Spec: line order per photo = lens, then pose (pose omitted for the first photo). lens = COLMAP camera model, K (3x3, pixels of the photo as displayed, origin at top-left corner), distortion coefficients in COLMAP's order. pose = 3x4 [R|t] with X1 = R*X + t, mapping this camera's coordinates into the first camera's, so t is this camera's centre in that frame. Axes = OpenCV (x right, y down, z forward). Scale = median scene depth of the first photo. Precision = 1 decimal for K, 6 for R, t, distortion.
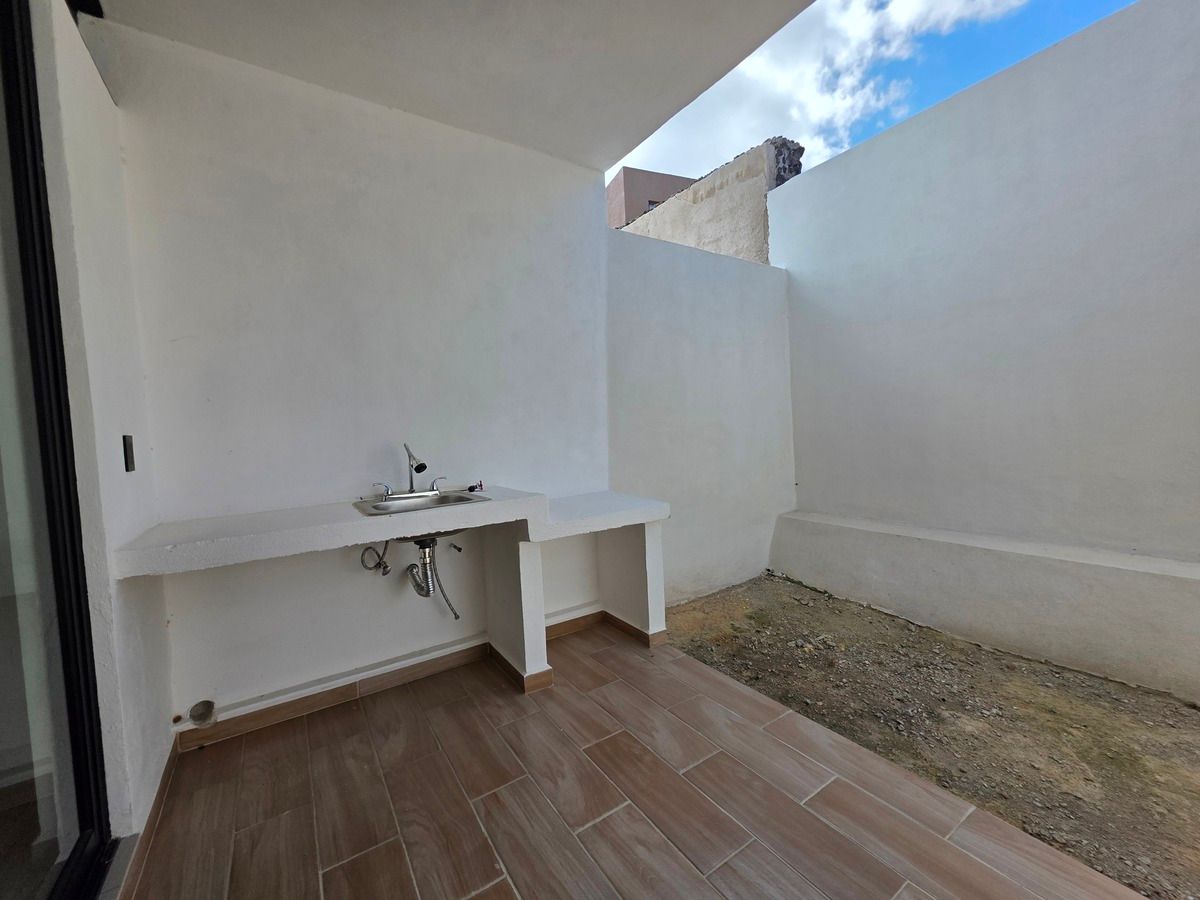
lens RADIAL K [[475.4, 0, 599.2], [0, 475.4, 447.6], [0, 0, 1]] dist [0.002821, -0.000052]
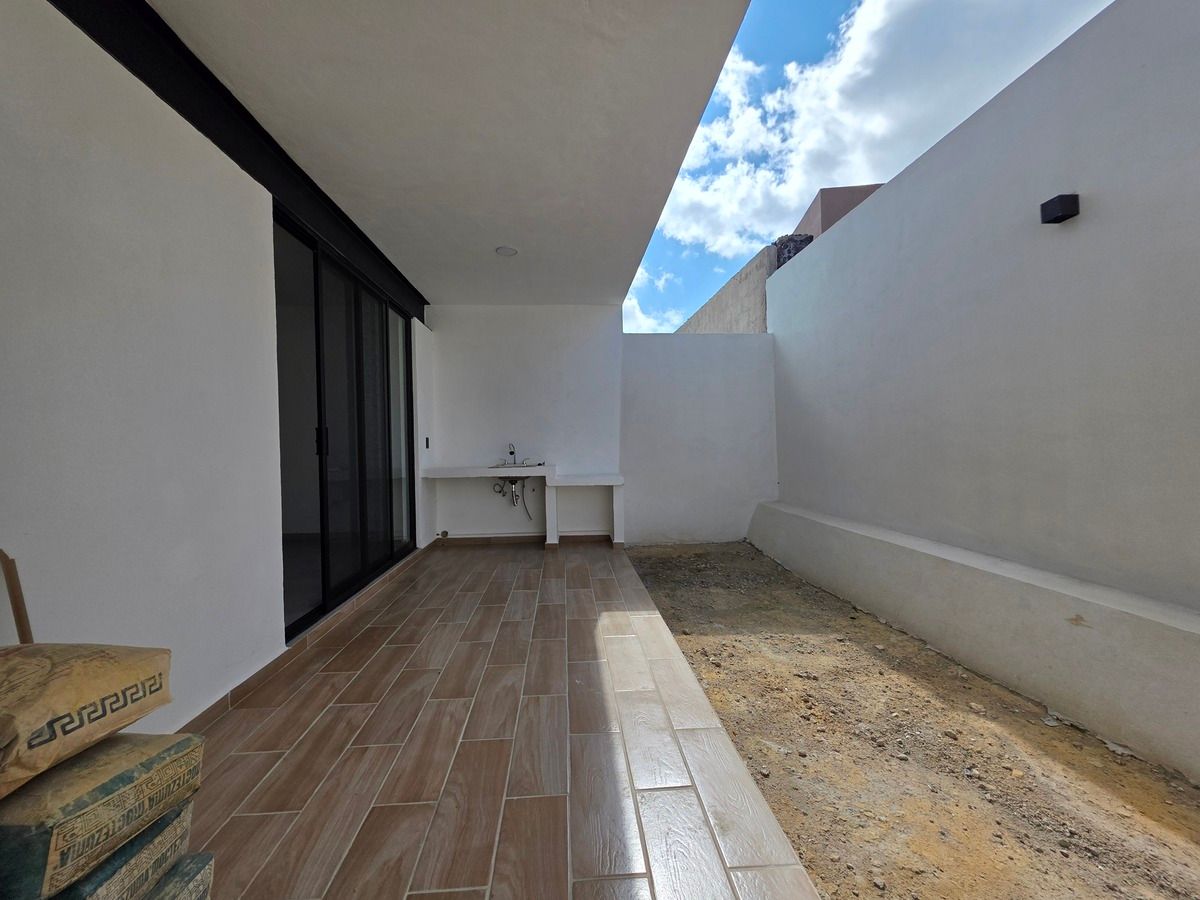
lens RADIAL K [[475.4, 0, 599.2], [0, 475.4, 447.6], [0, 0, 1]] dist [0.002821, -0.000052]
pose [[0.870760, 0.033046, -0.490597, 1.164367], [-0.043254, 0.999019, -0.009479, 0.016384], [0.489803, 0.029474, 0.871335, -0.898066]]
